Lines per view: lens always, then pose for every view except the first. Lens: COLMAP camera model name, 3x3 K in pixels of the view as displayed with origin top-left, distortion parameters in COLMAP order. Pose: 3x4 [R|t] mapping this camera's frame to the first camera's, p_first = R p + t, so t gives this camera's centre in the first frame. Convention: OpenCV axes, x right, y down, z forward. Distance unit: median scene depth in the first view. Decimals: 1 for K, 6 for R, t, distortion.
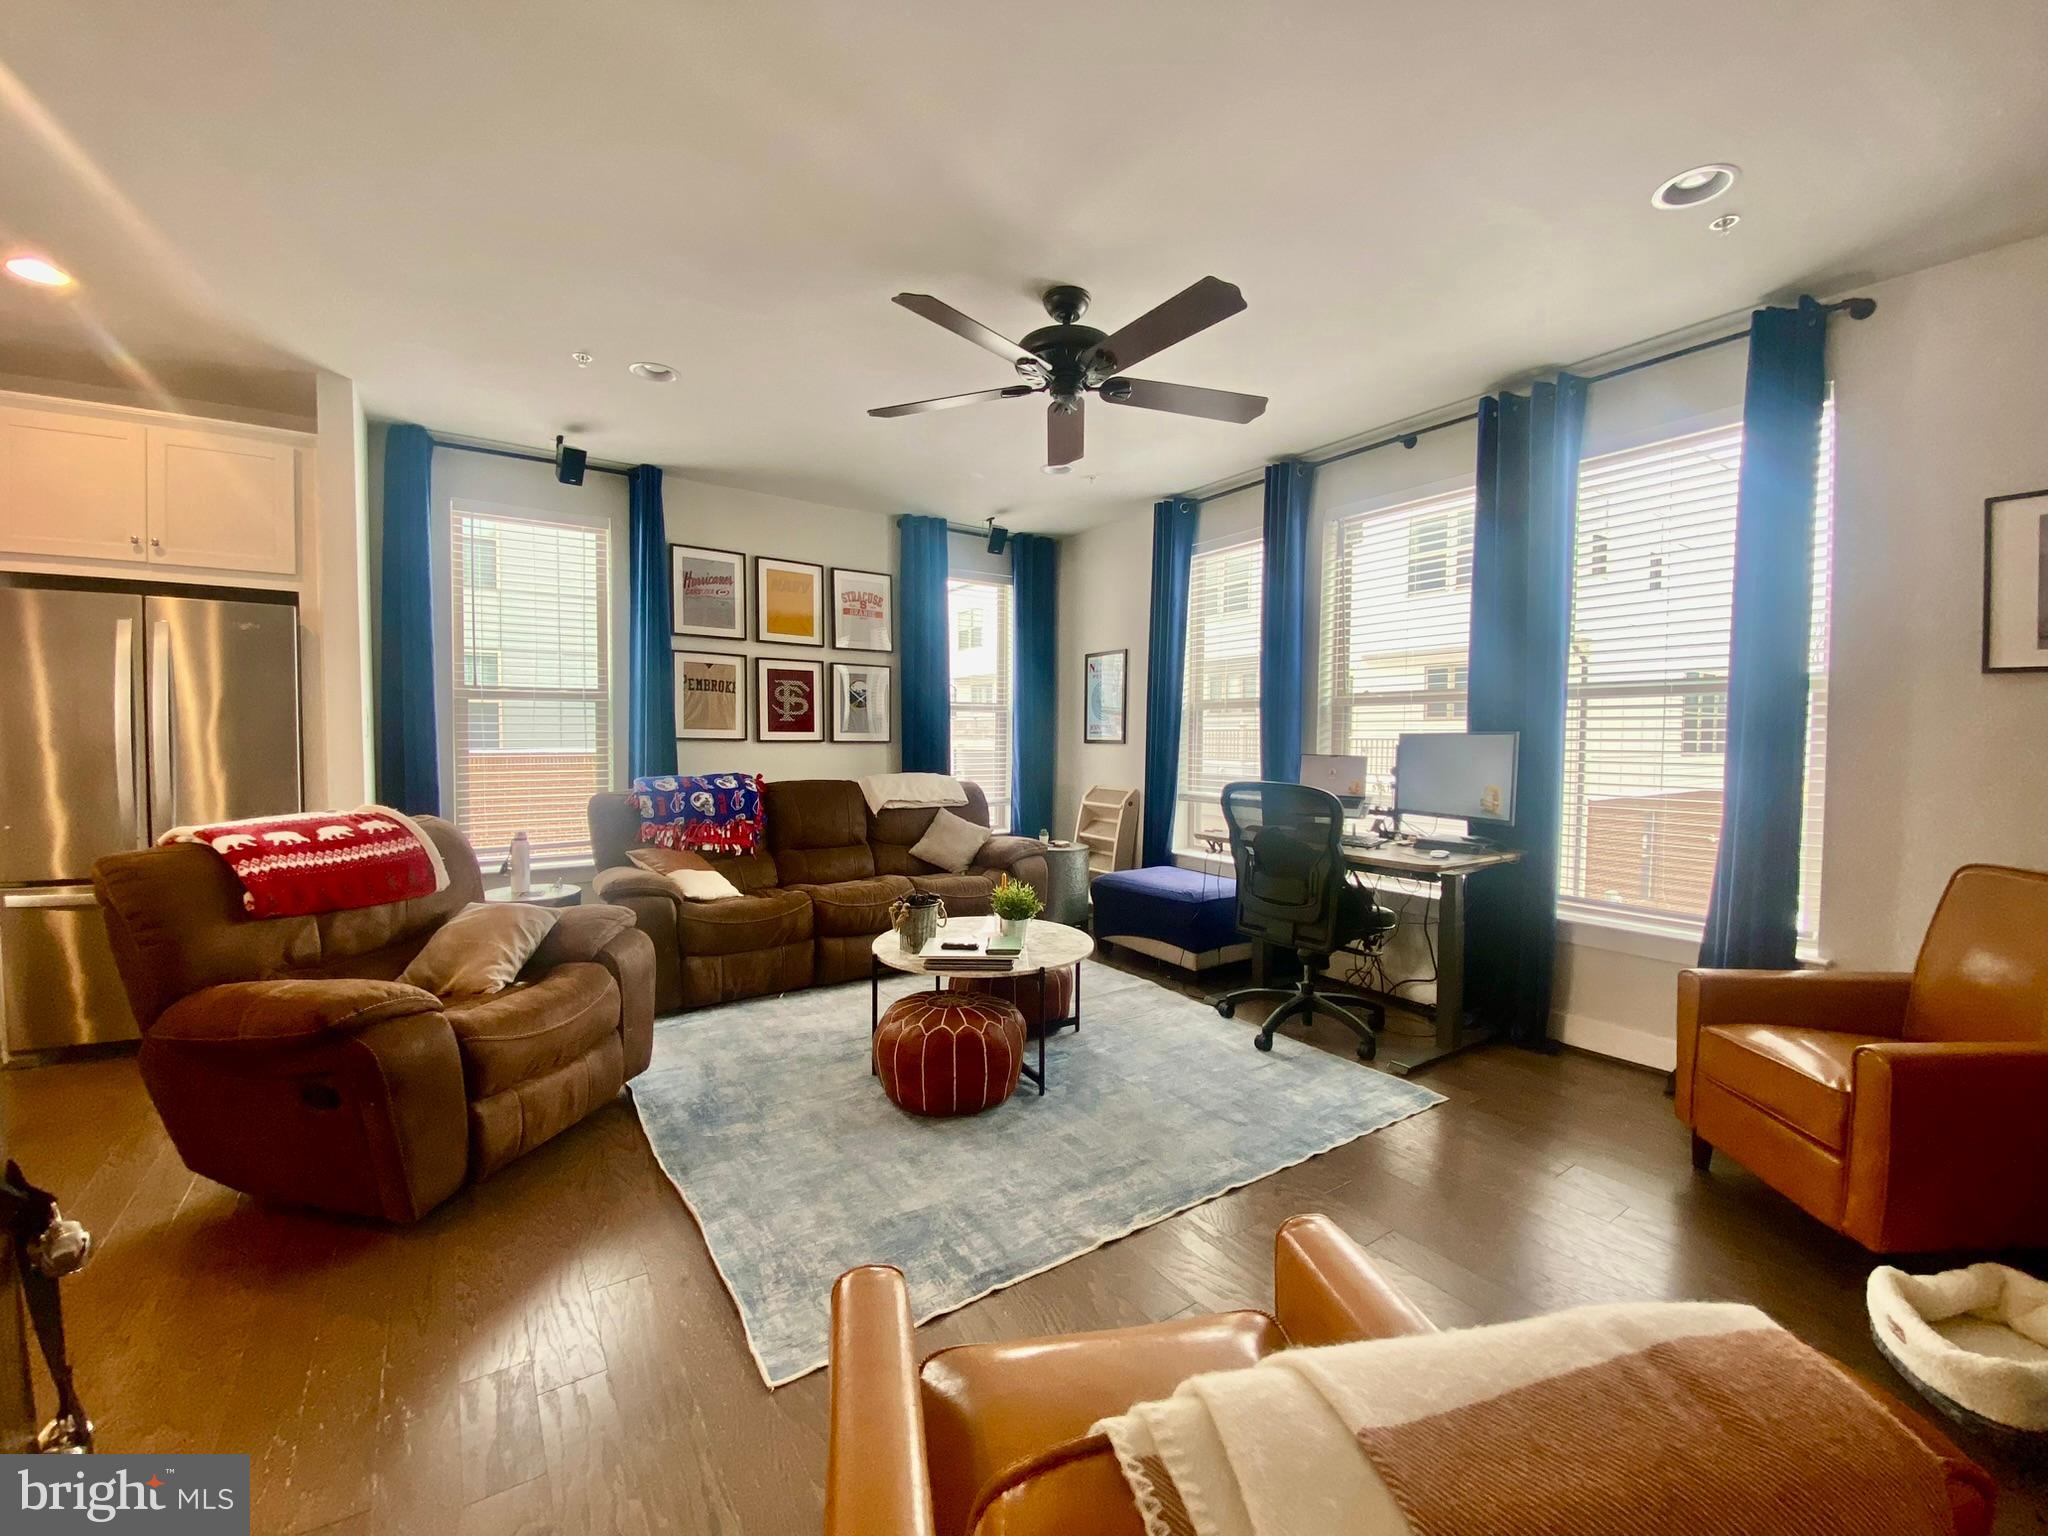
lens RADIAL K [[832.2, 0, 1024.0], [0, 832.2, 768.0], [0, 0, 1]] dist [0.000402, -0.004522]
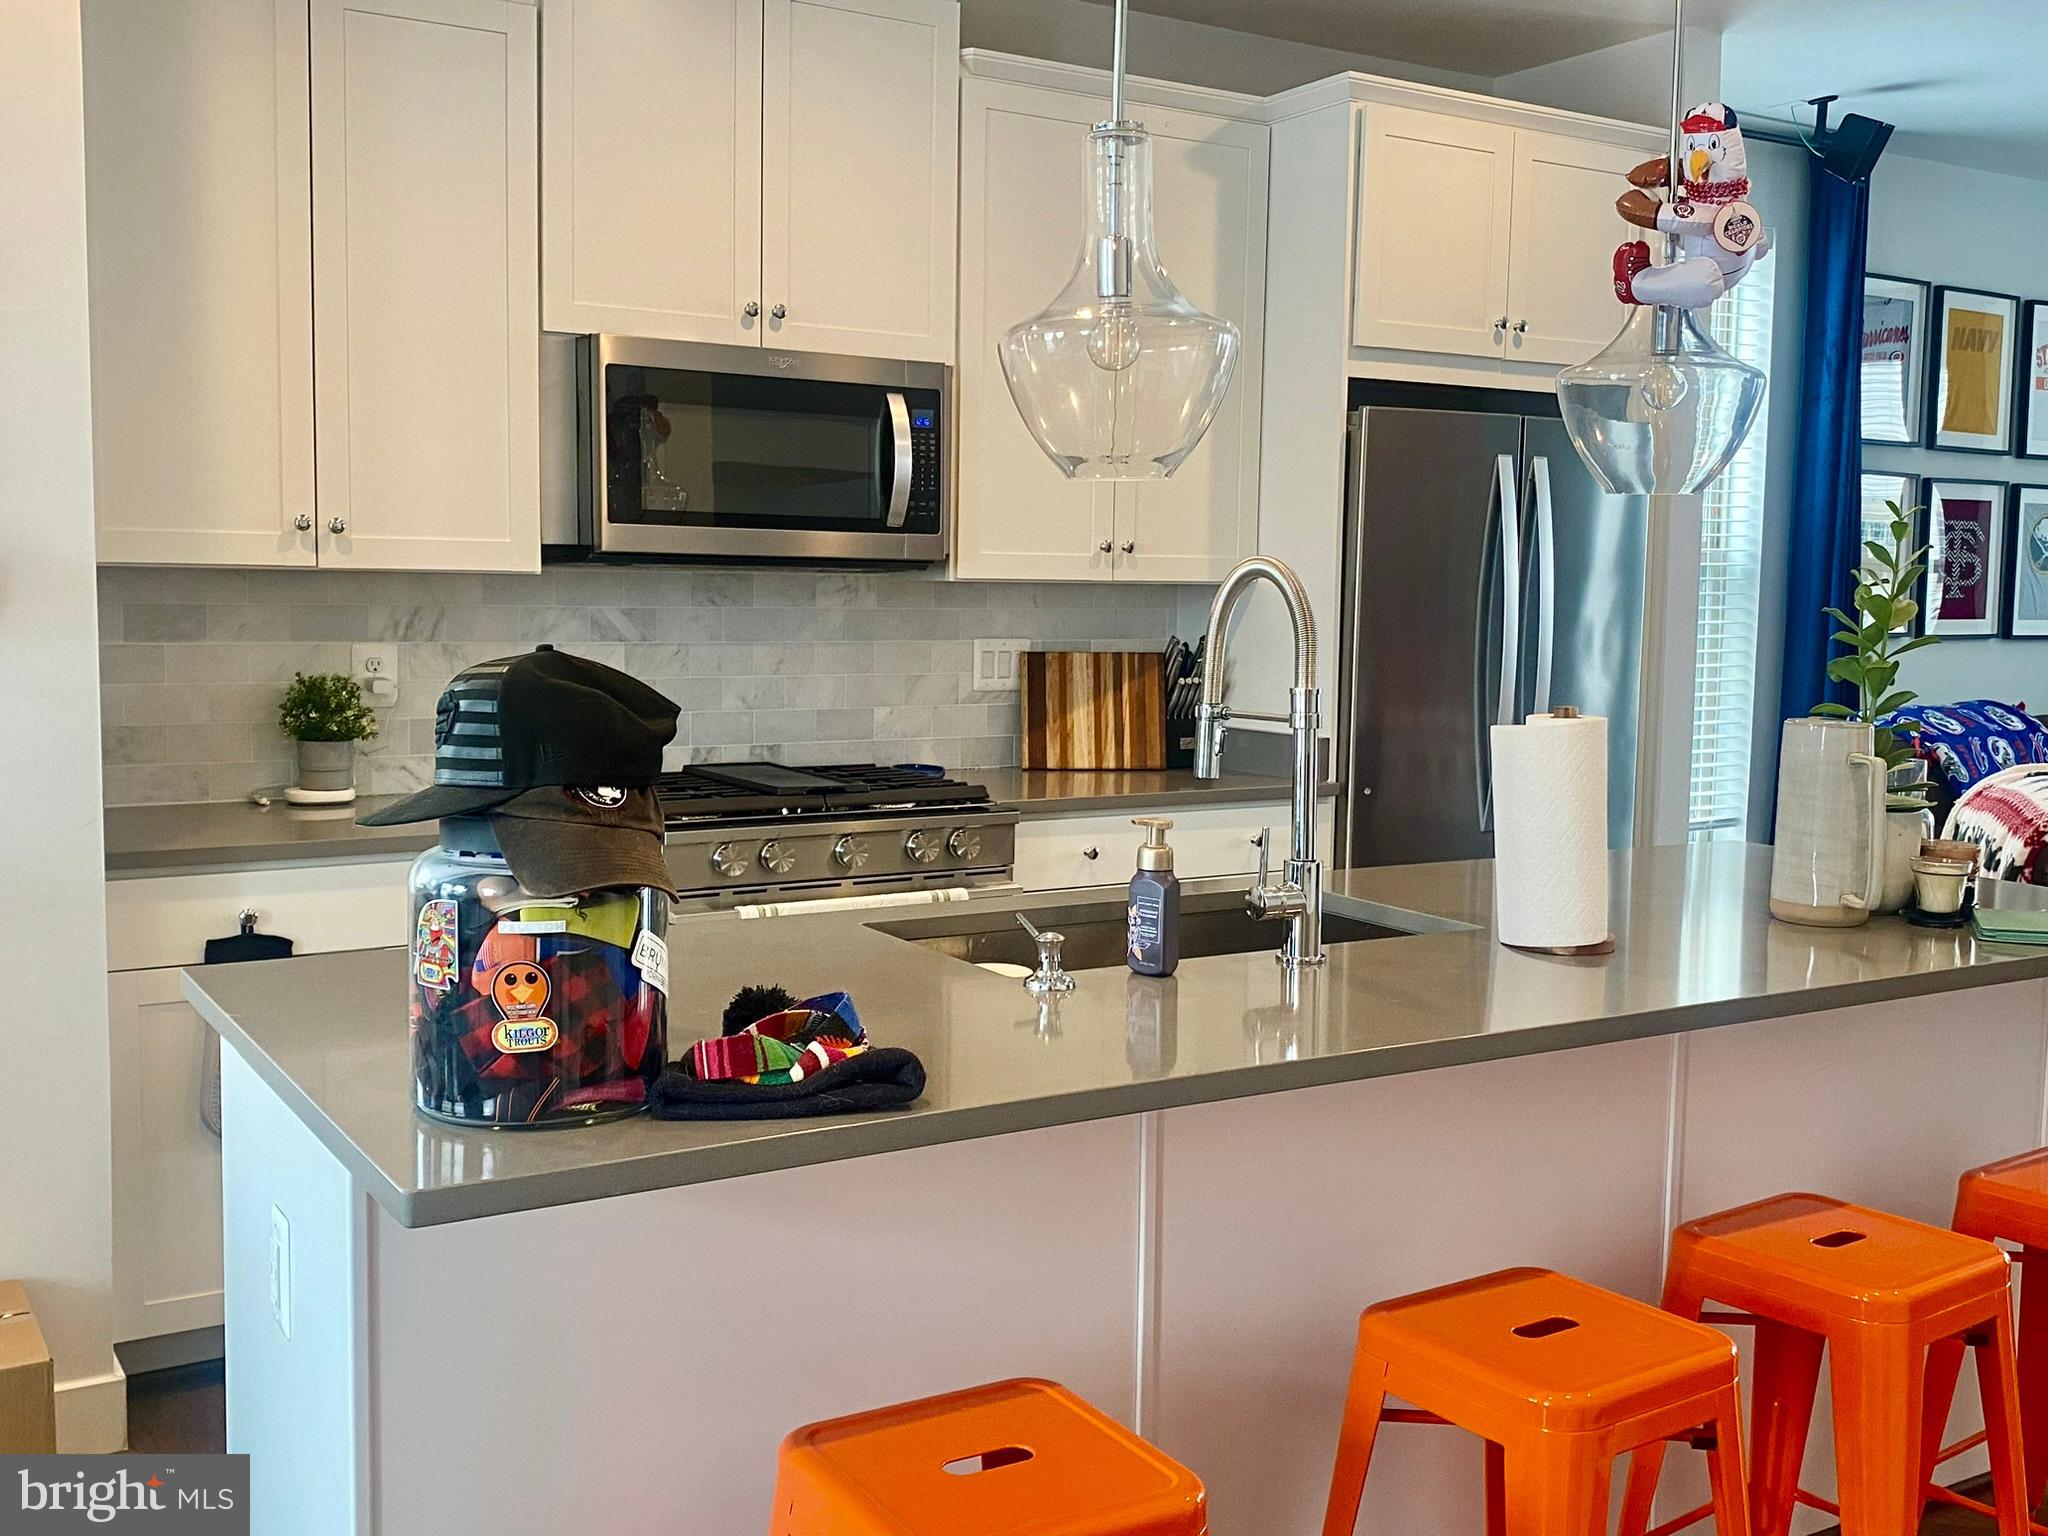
lens RADIAL K [[2009.1, 0, 1024.0], [0, 2009.1, 768.0], [0, 0, 1]] dist [0.150914, -0.354889]
pose [[0.998355, 0.012554, -0.055938, -0.888279], [-0.009384, 0.998355, 0.056567, -0.018909], [0.056556, -0.055949, 0.996831, -0.358485]]
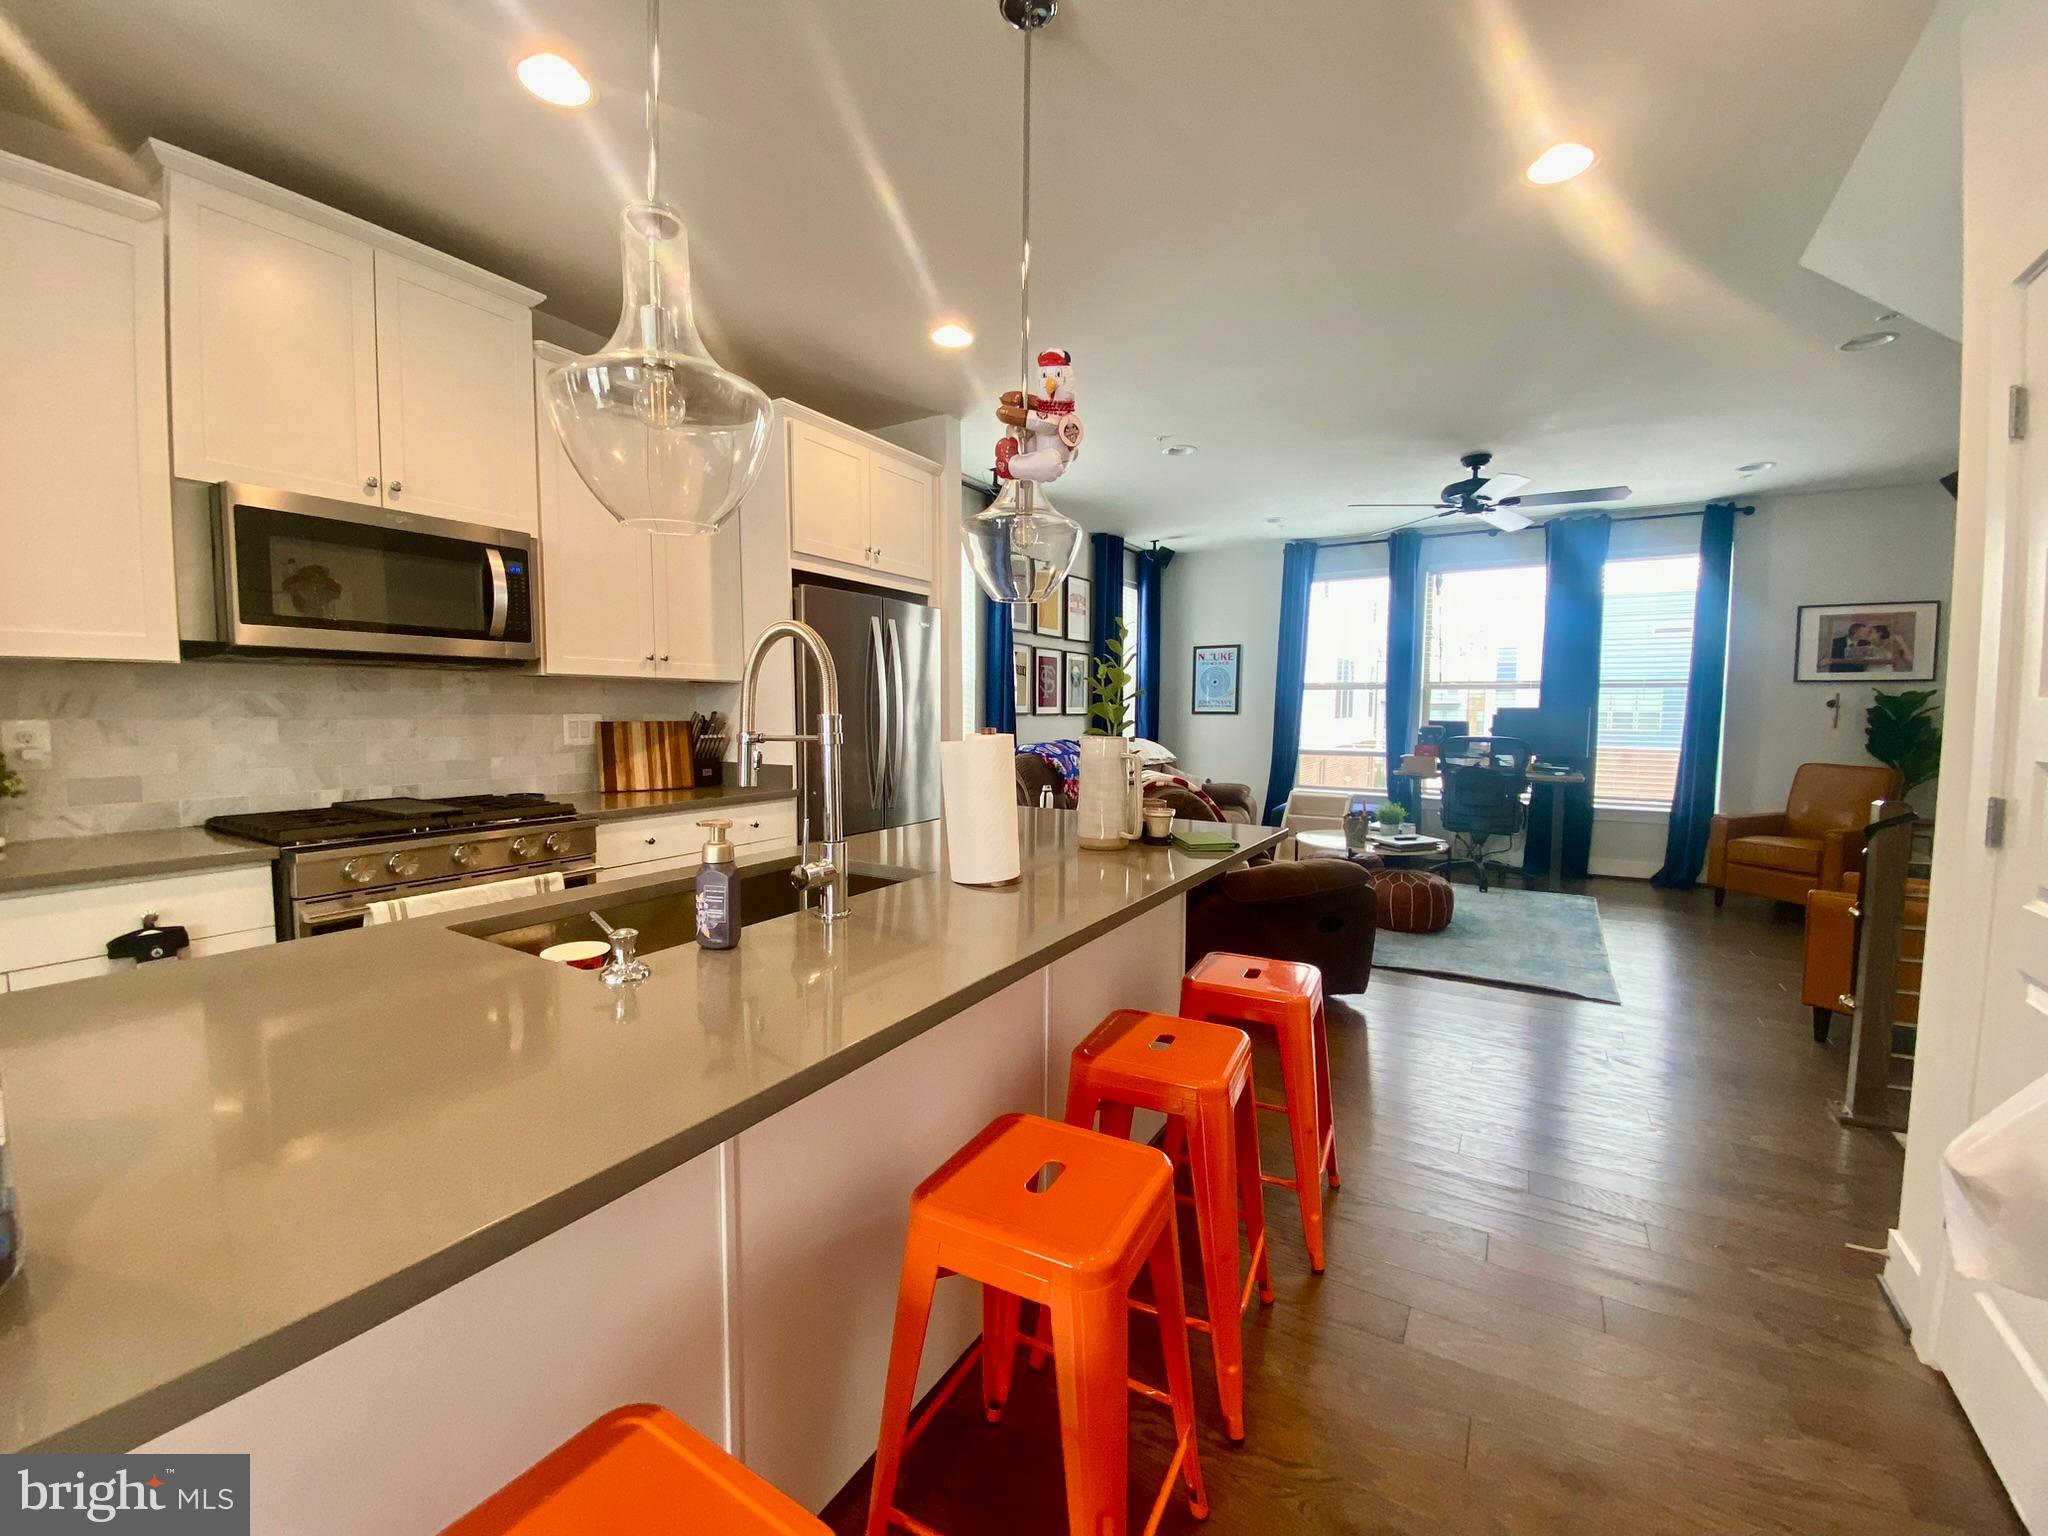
lens RADIAL K [[819.0, 0, 1031.1], [0, 819.0, 765.4], [0, 0, 1]] dist [0.019632, -0.024027]
pose [[0.912278, -0.032686, 0.408266, -0.897567], [0.019524, 0.999148, 0.036365, -0.001227], [-0.409107, -0.025204, 0.912138, -0.117664]]
